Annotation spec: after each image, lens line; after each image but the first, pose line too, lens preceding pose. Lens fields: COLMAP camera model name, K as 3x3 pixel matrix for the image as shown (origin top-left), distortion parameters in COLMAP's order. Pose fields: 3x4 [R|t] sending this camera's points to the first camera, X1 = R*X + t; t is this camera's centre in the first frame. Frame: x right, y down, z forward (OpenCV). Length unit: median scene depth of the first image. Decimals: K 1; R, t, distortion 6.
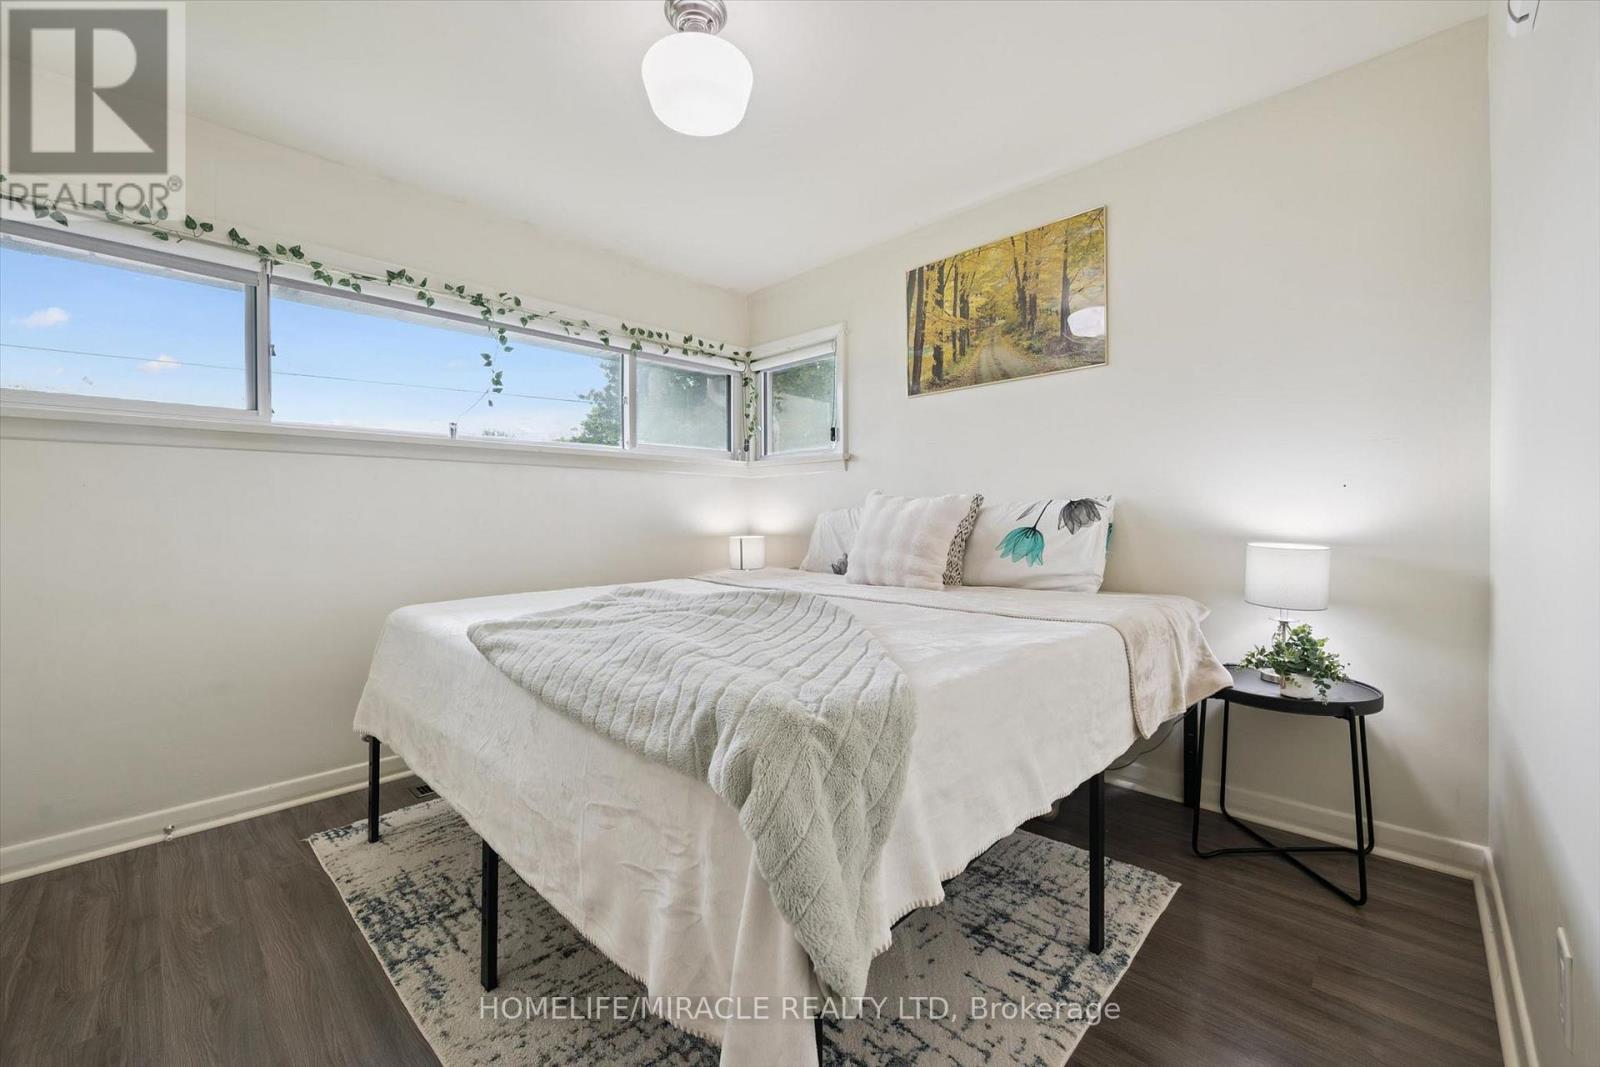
lens RADIAL K [[628.8, 0, 800.6], [0, 628.8, 531.1], [0, 0, 1]] dist [-0.001312, 0.000528]
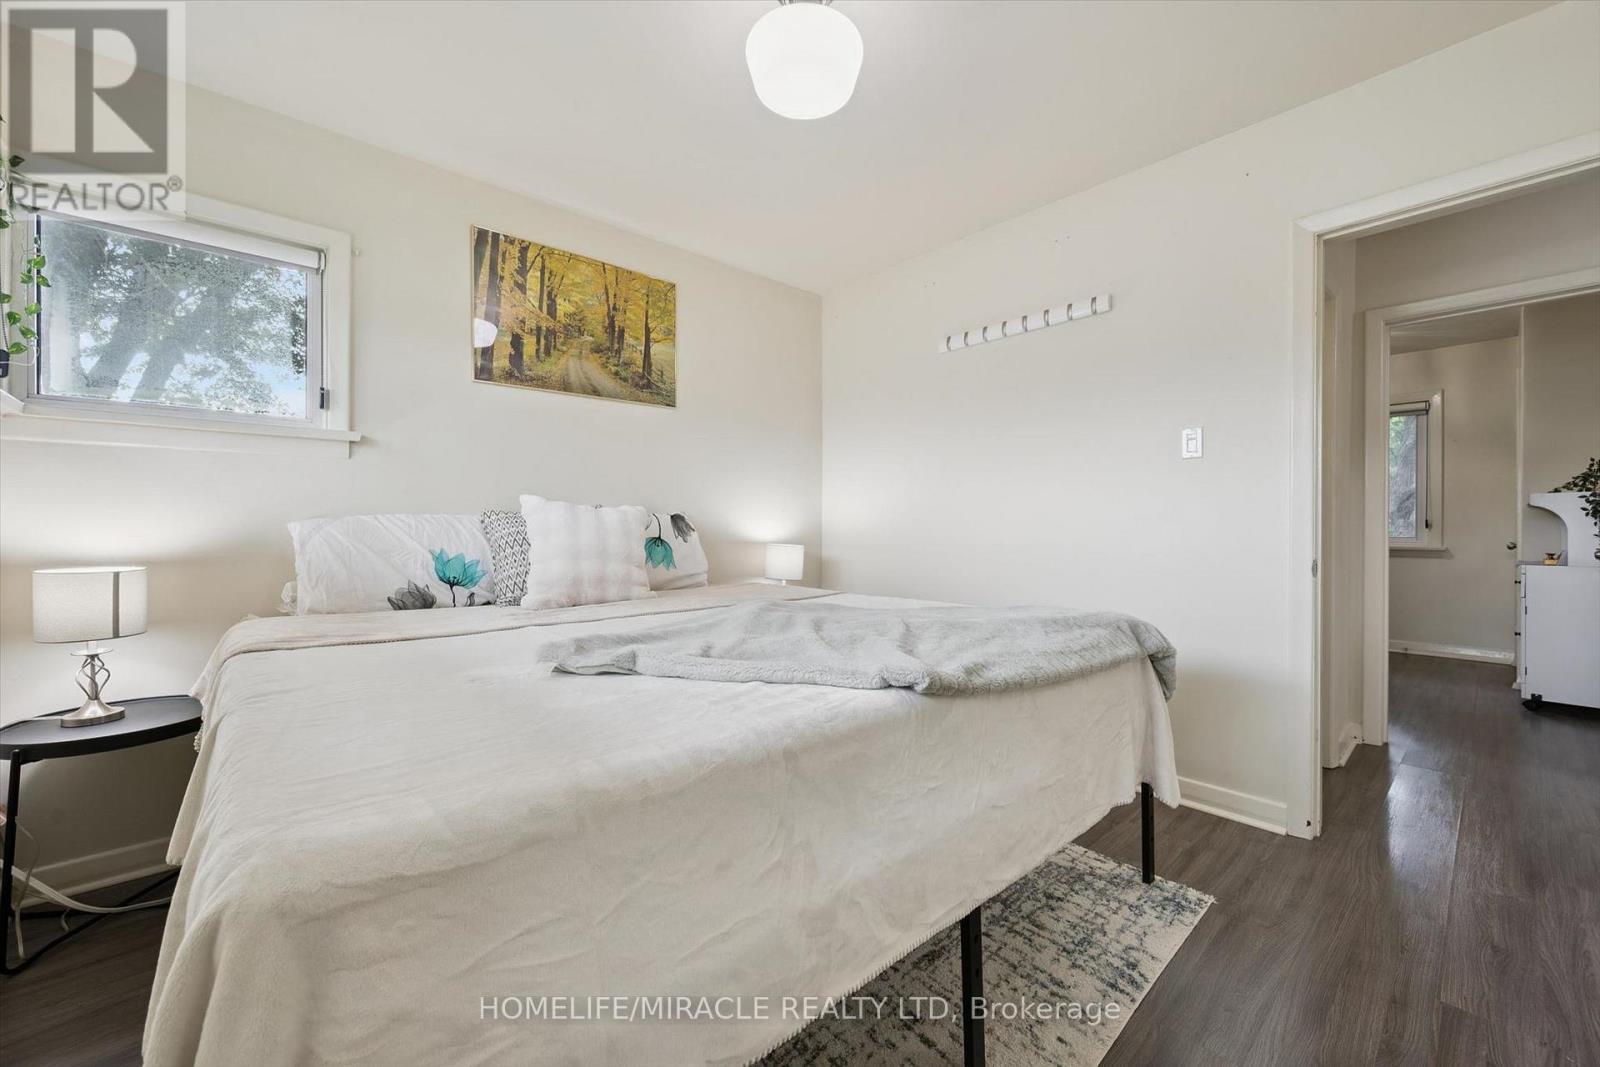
lens RADIAL K [[628.8, 0, 800.6], [0, 628.8, 531.1], [0, 0, 1]] dist [-0.001312, 0.000528]
pose [[0.073278, -0.012015, 0.997239, -0.688958], [0.013614, 0.999846, 0.011046, -0.023997], [-0.997219, 0.012767, 0.073431, 0.586604]]
